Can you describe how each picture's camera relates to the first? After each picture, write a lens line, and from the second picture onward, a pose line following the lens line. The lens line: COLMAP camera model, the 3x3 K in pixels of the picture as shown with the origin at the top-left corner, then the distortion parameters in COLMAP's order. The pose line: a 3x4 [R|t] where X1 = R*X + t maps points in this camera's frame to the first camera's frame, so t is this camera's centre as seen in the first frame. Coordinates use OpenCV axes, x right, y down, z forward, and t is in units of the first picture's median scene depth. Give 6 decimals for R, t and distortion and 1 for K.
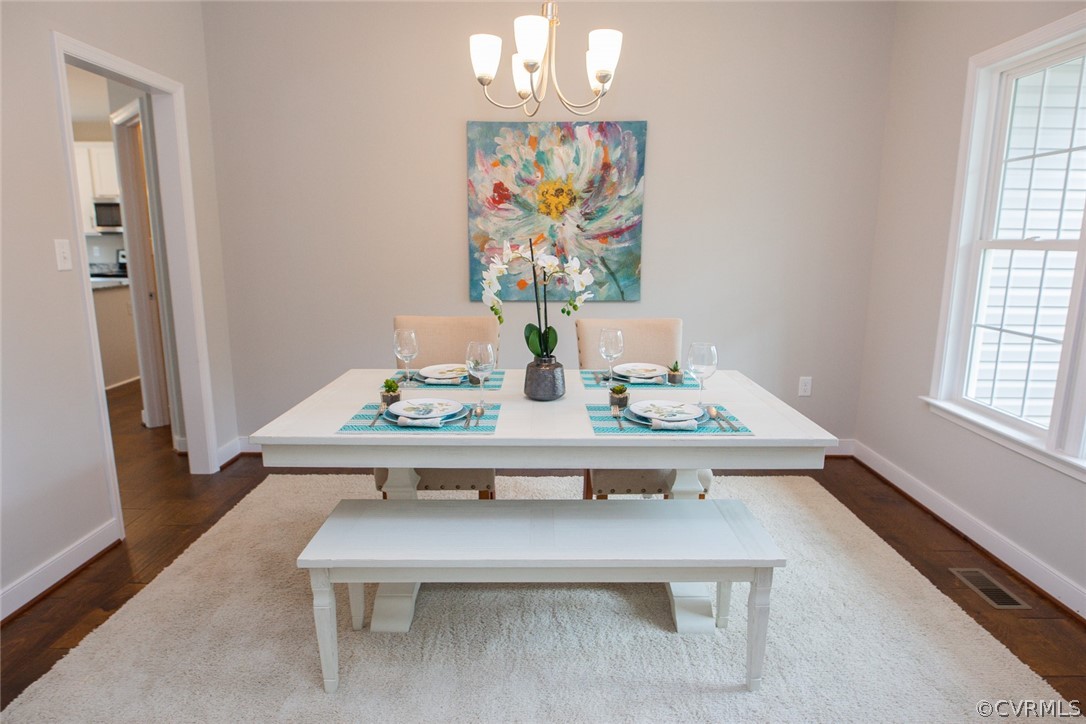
lens RADIAL K [[623.8, 0, 552.6], [0, 623.8, 364.0], [0, 0, 1]] dist [-0.022647, -0.002912]
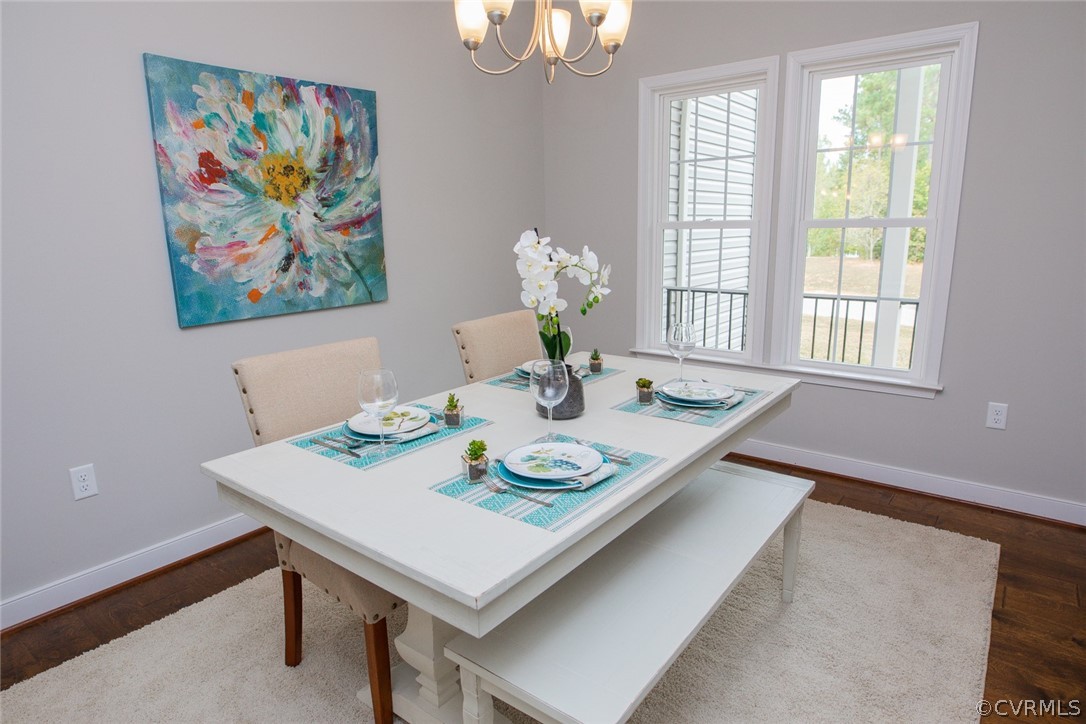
lens RADIAL K [[623.8, 0, 549.6], [0, 623.8, 357.2], [0, 0, 1]] dist [-0.022647, -0.002912]
pose [[0.616494, -0.179179, 0.766701, -0.414918], [0.174188, 0.980671, 0.089122, -0.063733], [-0.767850, 0.078607, 0.635788, 0.291797]]
